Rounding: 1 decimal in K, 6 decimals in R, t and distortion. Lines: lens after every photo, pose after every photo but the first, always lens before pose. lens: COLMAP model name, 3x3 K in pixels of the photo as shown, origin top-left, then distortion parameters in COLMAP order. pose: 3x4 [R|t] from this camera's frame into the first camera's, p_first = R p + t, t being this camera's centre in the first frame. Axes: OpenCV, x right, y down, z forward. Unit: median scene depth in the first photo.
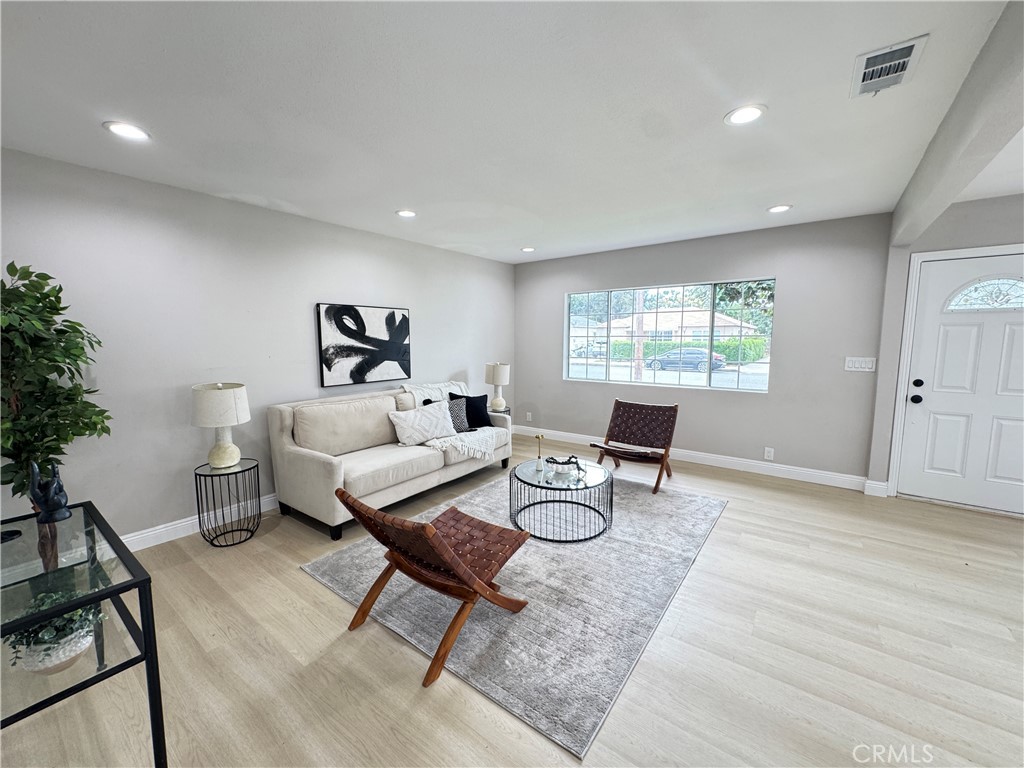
lens RADIAL K [[411.4, 0, 511.0], [0, 411.4, 382.5], [0, 0, 1]] dist [-0.001932, 0.001224]
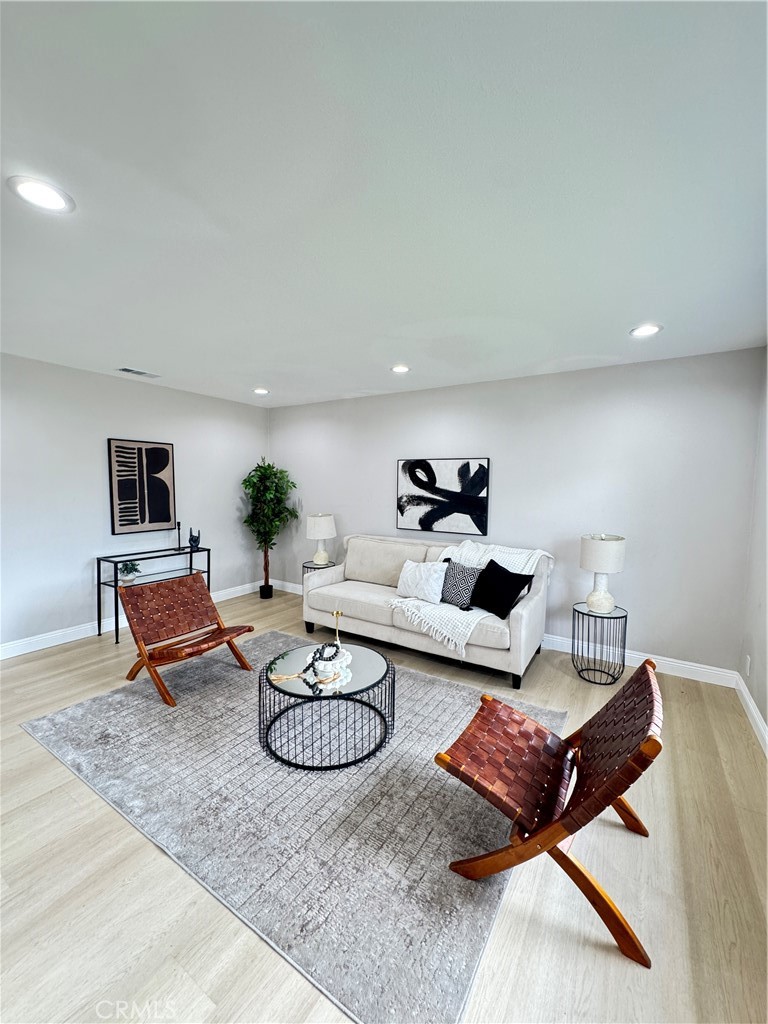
lens RADIAL K [[411.4, 0, 385.9], [0, 411.4, 507.3], [0, 0, 1]] dist [-0.001932, 0.001224]
pose [[0.076776, 0.065751, -0.994878, 0.744703], [-0.119839, 0.991198, 0.056260, -0.114934], [0.989820, 0.114906, 0.083980, 0.855718]]
